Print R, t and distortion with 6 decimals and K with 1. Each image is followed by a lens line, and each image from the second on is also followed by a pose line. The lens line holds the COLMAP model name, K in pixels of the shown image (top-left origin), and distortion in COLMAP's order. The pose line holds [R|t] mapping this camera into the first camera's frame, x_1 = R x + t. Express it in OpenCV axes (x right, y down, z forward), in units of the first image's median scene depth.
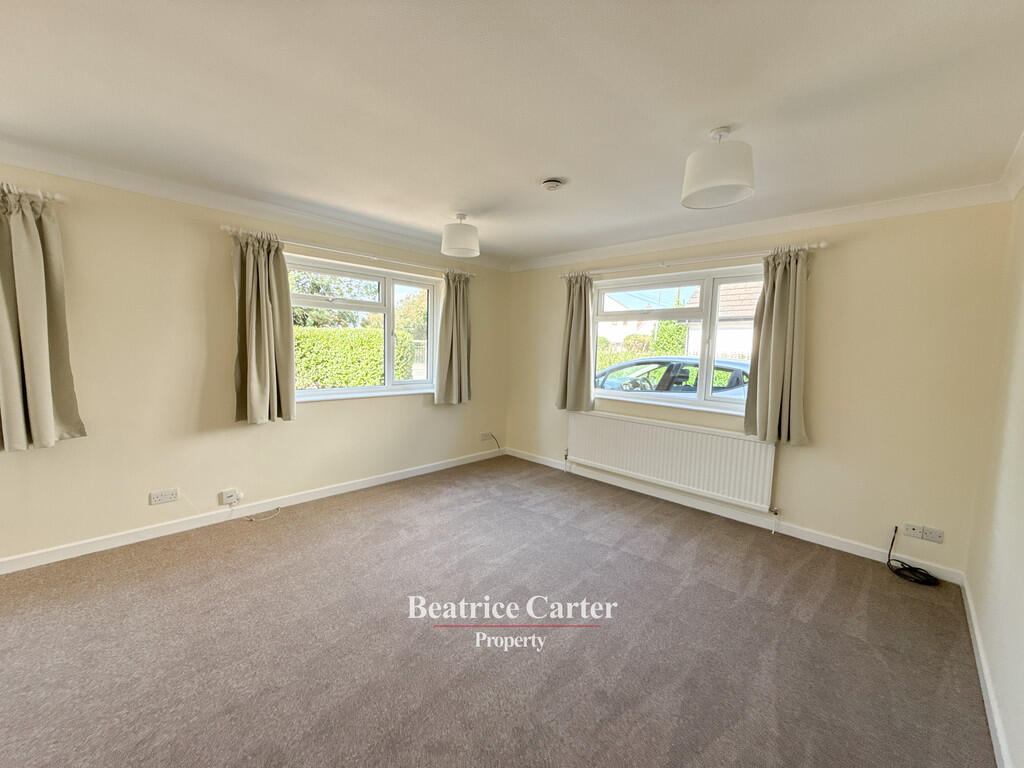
lens RADIAL K [[408.7, 0, 512.3], [0, 408.7, 384.6], [0, 0, 1]] dist [-0.000669, -0.000282]
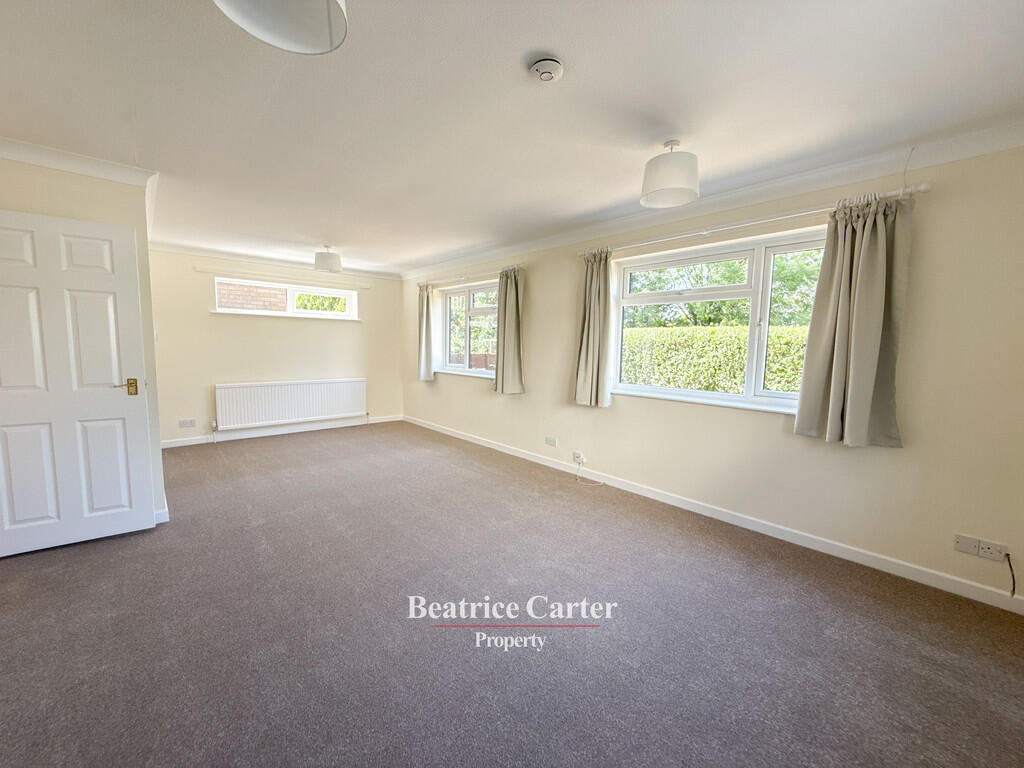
lens RADIAL K [[408.7, 0, 511.3], [0, 408.7, 388.5], [0, 0, 1]] dist [-0.000669, -0.000282]
pose [[-0.068068, 0.073041, -0.995003, 0.599933], [-0.119532, 0.989536, 0.080817, -0.026253], [0.990494, 0.124436, -0.058625, 0.812842]]
